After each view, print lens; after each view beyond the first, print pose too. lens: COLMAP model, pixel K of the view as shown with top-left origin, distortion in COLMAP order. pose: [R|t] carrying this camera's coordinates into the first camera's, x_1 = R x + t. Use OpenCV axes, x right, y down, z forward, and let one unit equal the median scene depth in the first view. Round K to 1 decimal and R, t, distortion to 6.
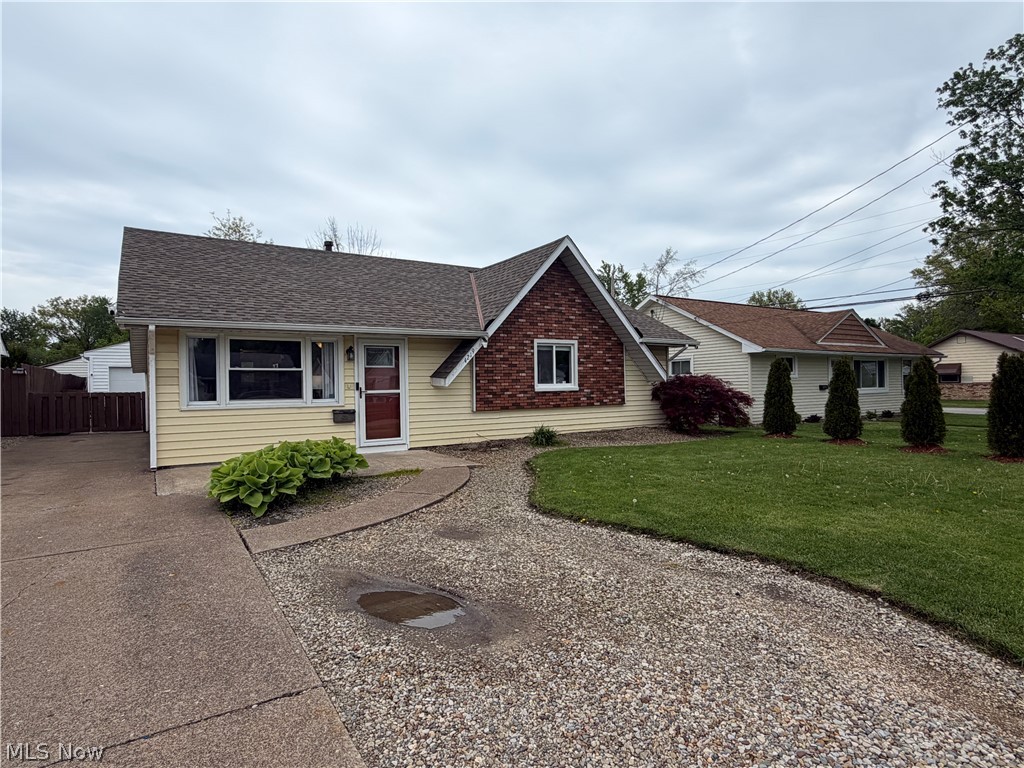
lens RADIAL K [[573.7, 0, 524.2], [0, 573.7, 390.9], [0, 0, 1]] dist [-0.002763, 0.003425]
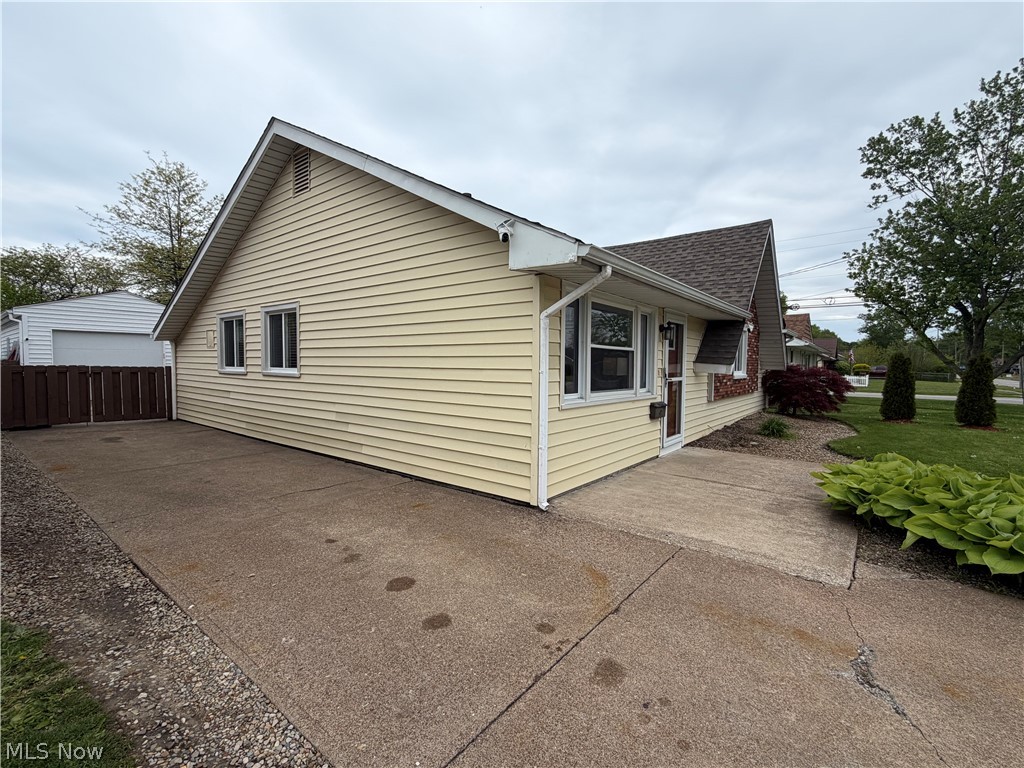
lens RADIAL K [[459.6, 0, 519.8], [0, 459.6, 396.9], [0, 0, 1]] dist [0.001502, -0.001250]
pose [[0.945483, 0.003652, 0.325651, -0.546848], [-0.023469, 0.998101, 0.056947, -0.005016], [-0.324825, -0.061485, 0.943773, 0.363456]]
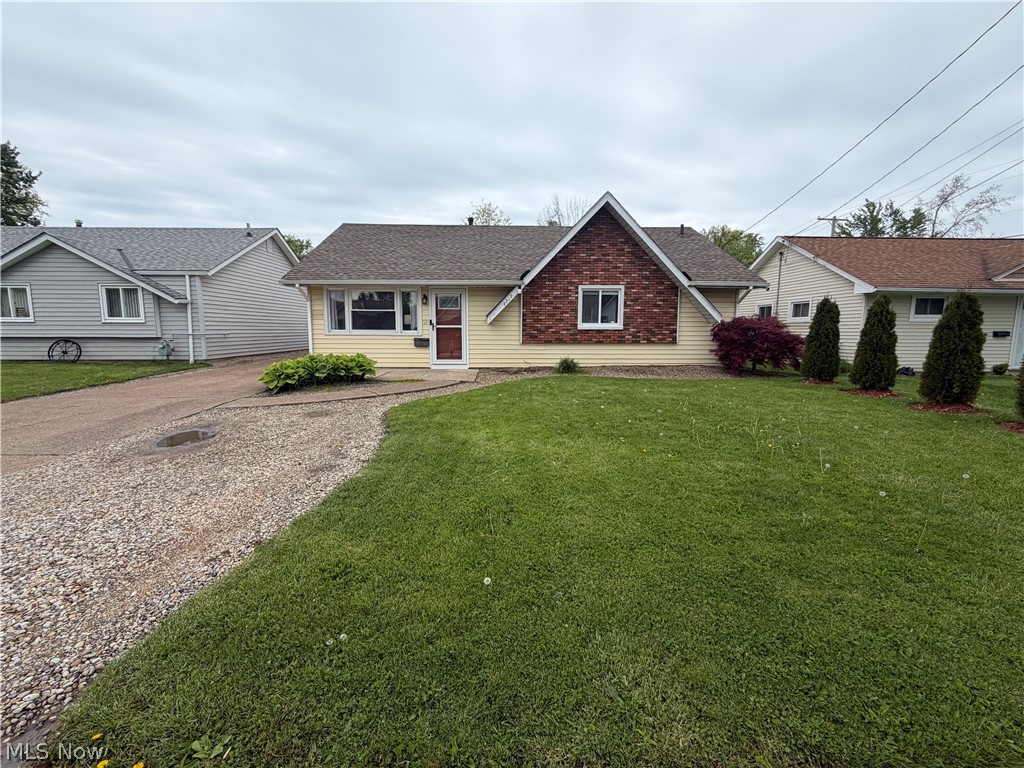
lens RADIAL K [[459.6, 0, 514.8], [0, 459.6, 382.8], [0, 0, 1]] dist [0.001502, -0.001250]
pose [[0.852029, 0.080658, -0.517243, 0.396842], [-0.022347, 0.992762, 0.118000, 0.001417], [0.523017, -0.088981, 0.847665, 0.091326]]
